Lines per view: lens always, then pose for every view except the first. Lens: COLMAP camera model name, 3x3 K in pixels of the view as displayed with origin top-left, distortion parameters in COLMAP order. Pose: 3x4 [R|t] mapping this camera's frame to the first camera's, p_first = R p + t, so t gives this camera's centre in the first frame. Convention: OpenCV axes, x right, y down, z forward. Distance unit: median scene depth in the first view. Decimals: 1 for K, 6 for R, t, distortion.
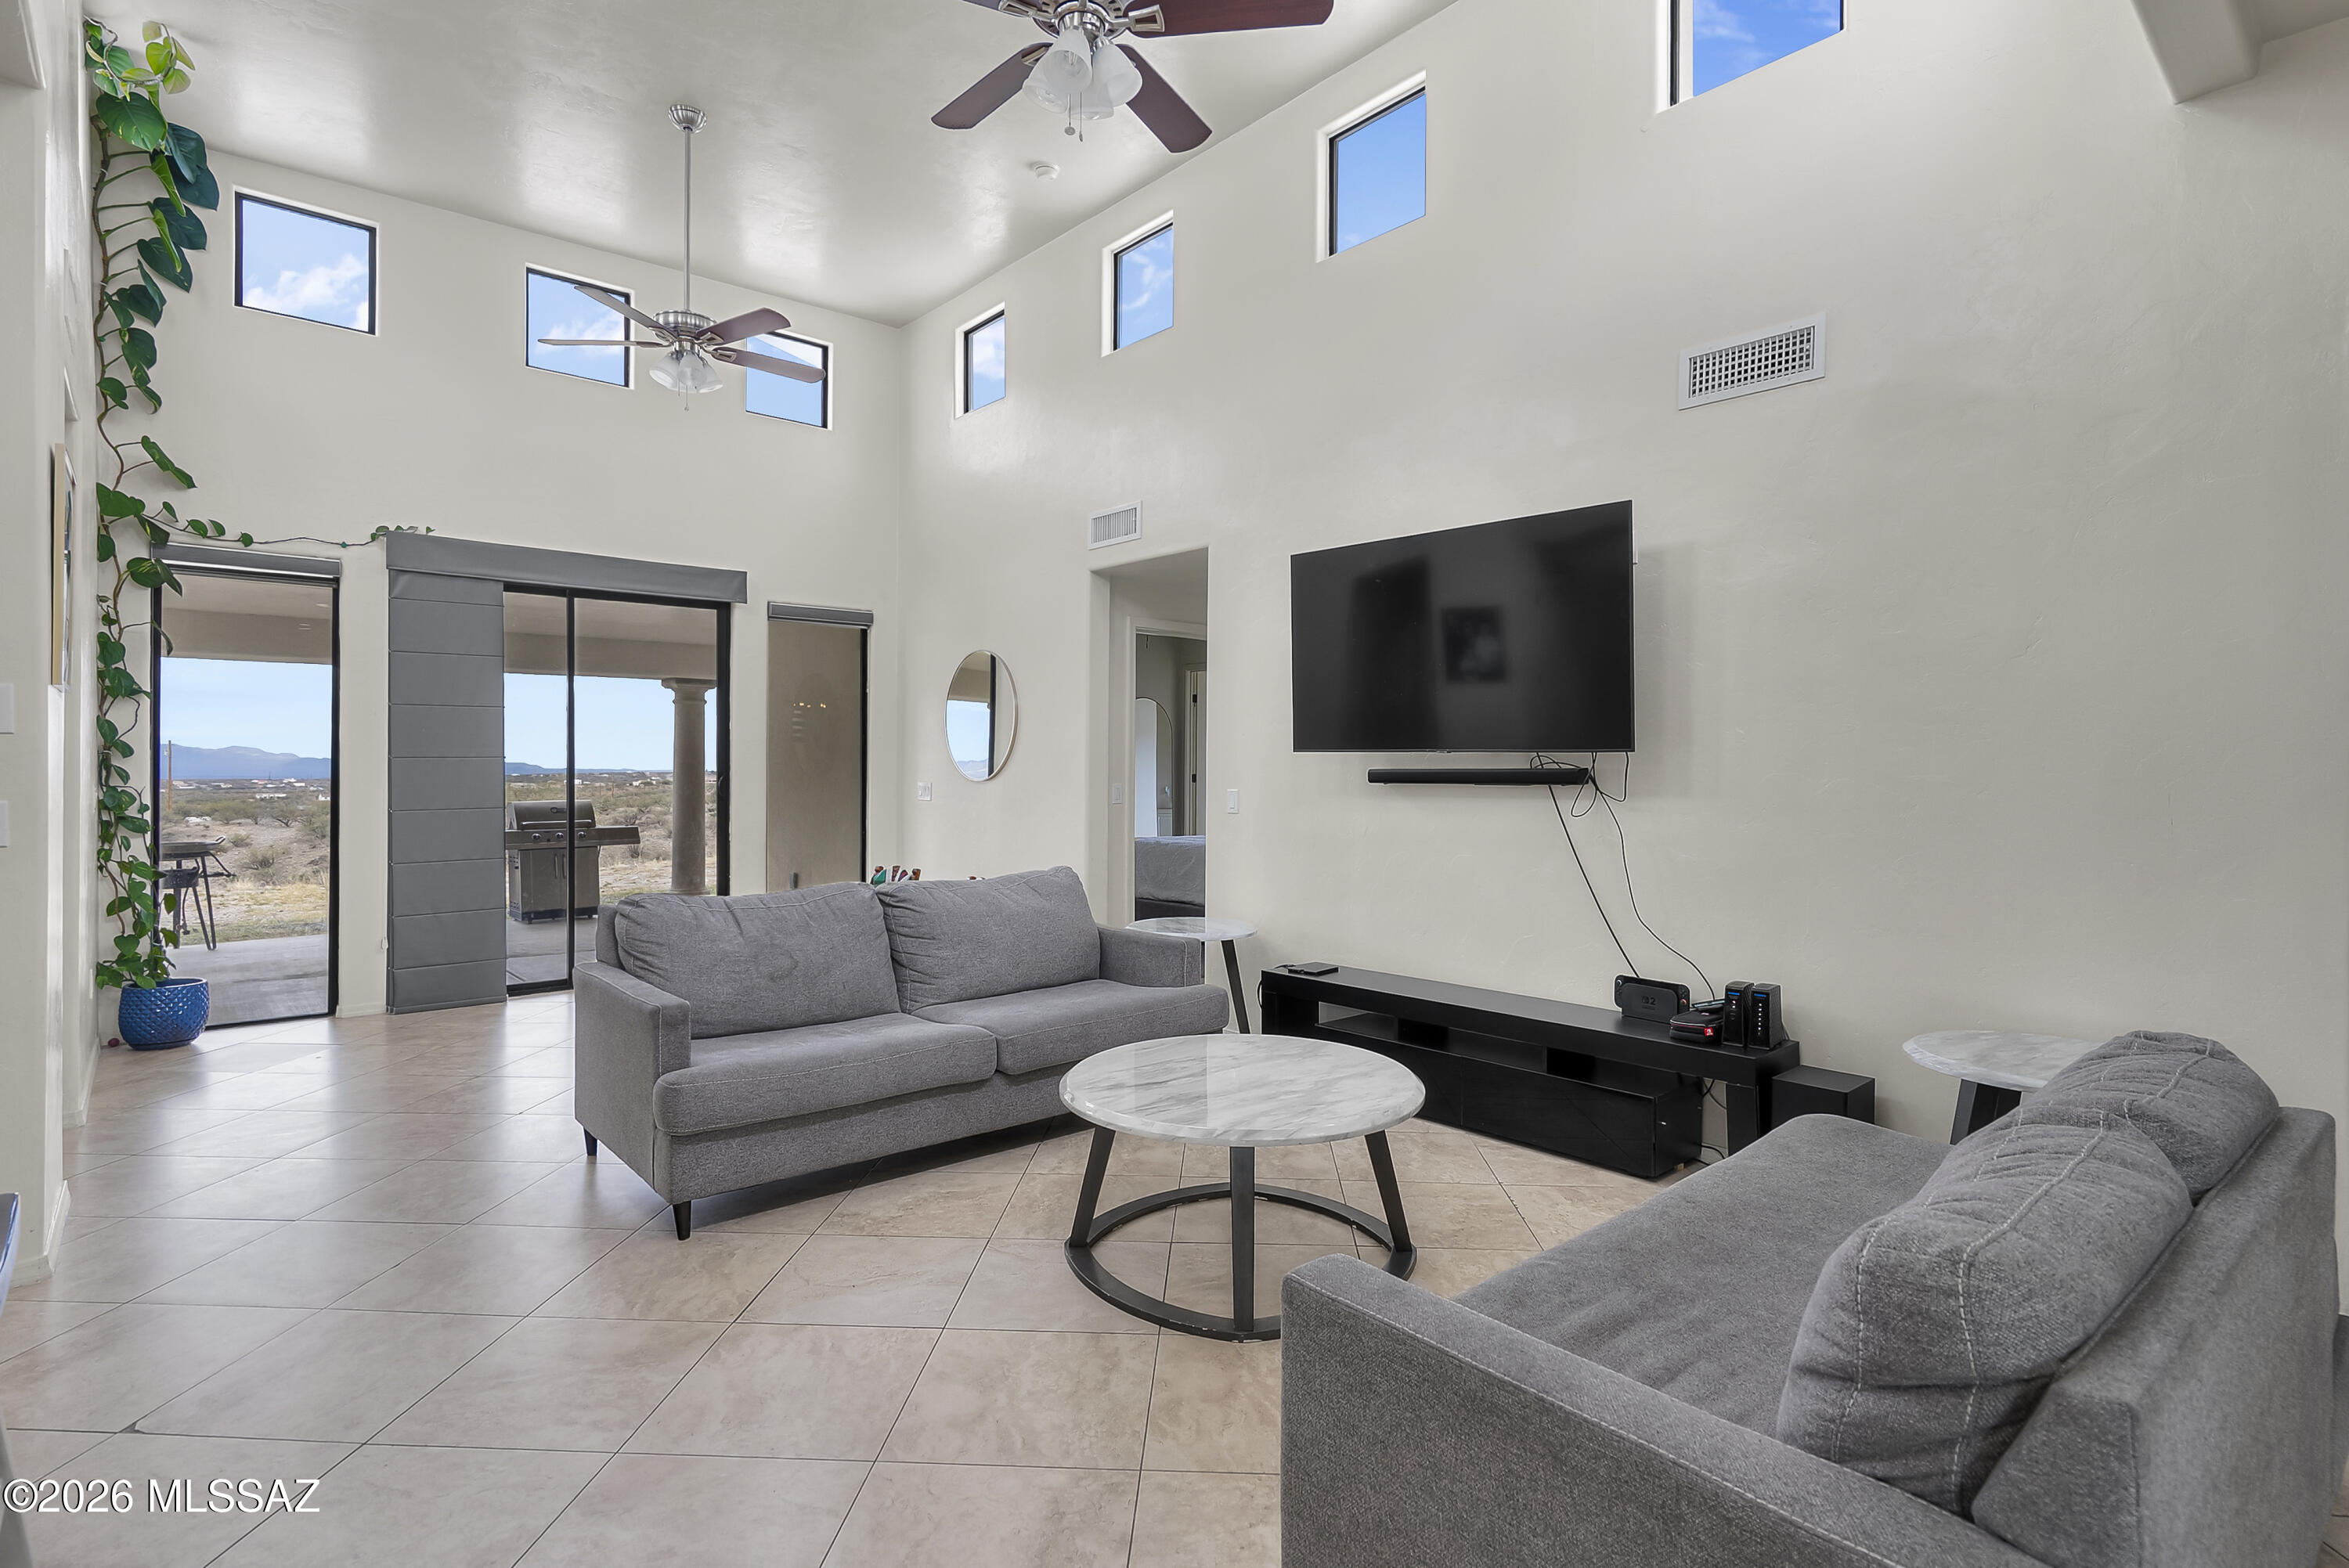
lens RADIAL K [[1122.0, 0, 1160.3], [0, 1122.0, 765.4], [0, 0, 1]] dist [0.001552, 0.000553]
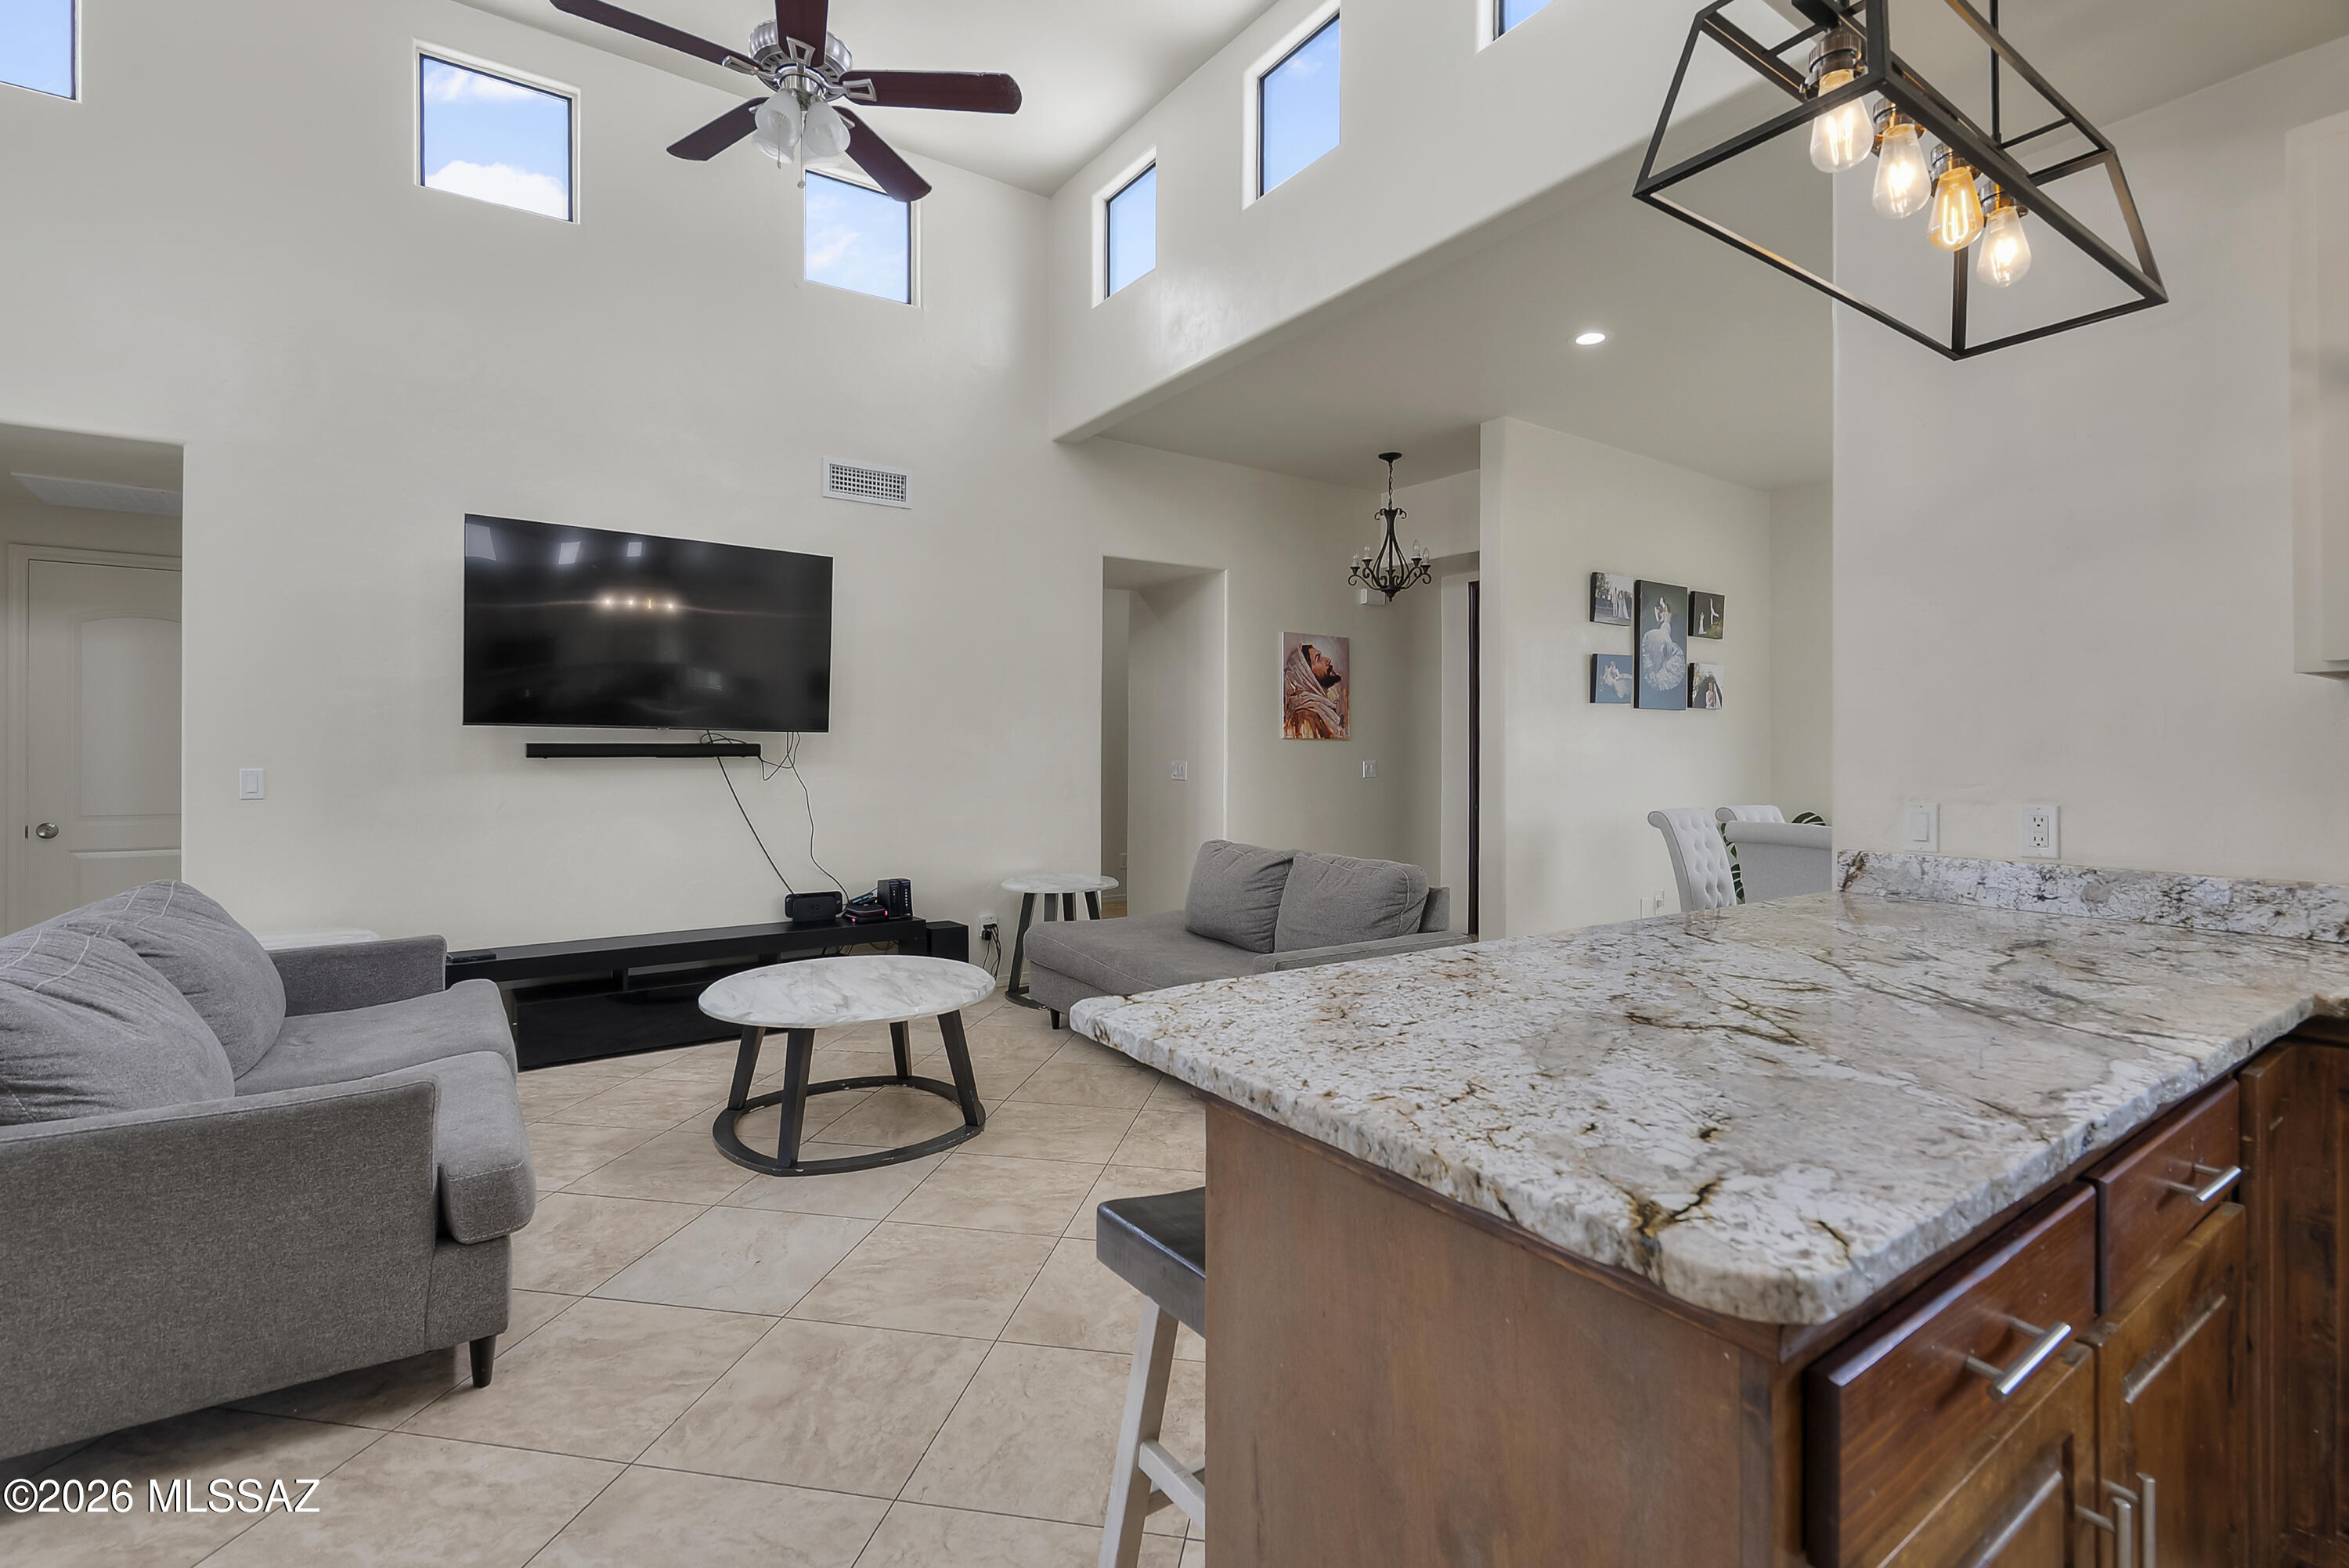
lens RADIAL K [[1091.3, 0, 1149.1], [0, 1091.3, 745.1], [0, 0, 1]] dist [-0.009840, 0.003523]
pose [[0.132990, 0.004077, 0.991109, -0.898363], [-0.003064, 0.999988, -0.003702, 0.008575], [-0.991113, -0.002545, 0.133001, 0.406558]]
